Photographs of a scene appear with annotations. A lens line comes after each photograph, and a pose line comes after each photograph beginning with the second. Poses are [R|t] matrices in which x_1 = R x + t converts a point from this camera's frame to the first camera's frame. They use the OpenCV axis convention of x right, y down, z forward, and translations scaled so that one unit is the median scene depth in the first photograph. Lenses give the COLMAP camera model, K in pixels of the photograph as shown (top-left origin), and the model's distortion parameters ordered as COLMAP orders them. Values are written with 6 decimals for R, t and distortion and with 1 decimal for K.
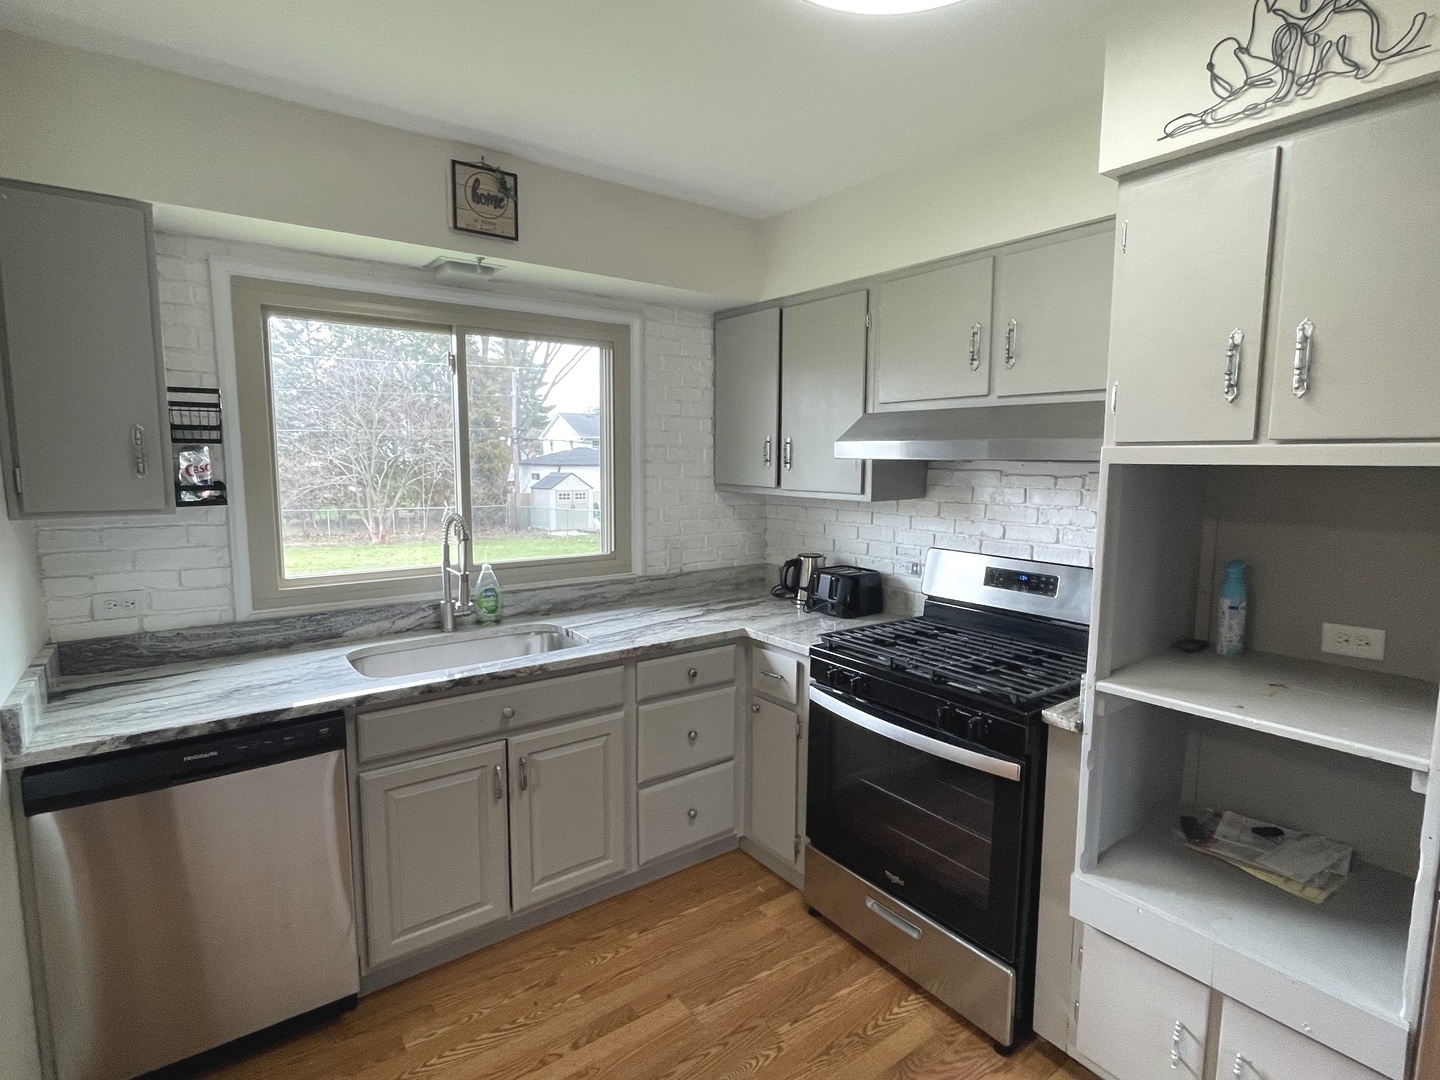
lens RADIAL K [[712.7, 0, 720.0], [0, 712.7, 540.0], [0, 0, 1]] dist [-0.000123, 0.000005]
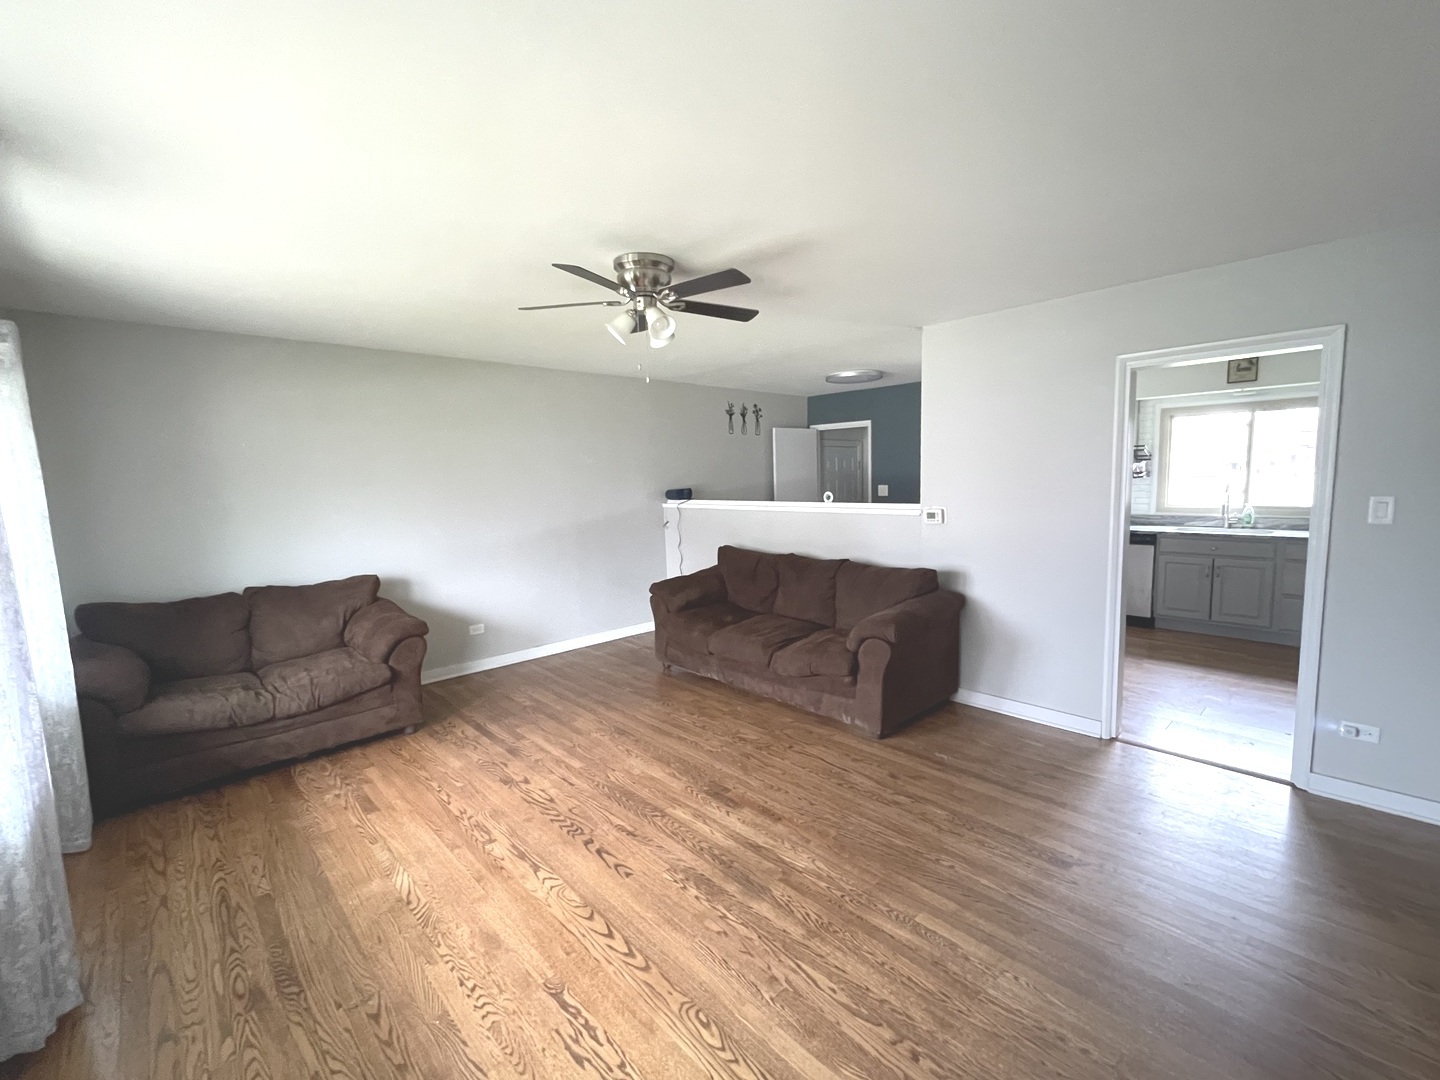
lens RADIAL K [[610.4, 0, 720.0], [0, 610.4, 540.0], [0, 0, 1]] dist [-0.000890, -0.000100]
pose [[0.134015, 0.095741, -0.986344, 1.841378], [-0.090128, 0.992375, 0.084080, 0.173969], [0.986872, 0.077629, 0.141622, -1.332441]]
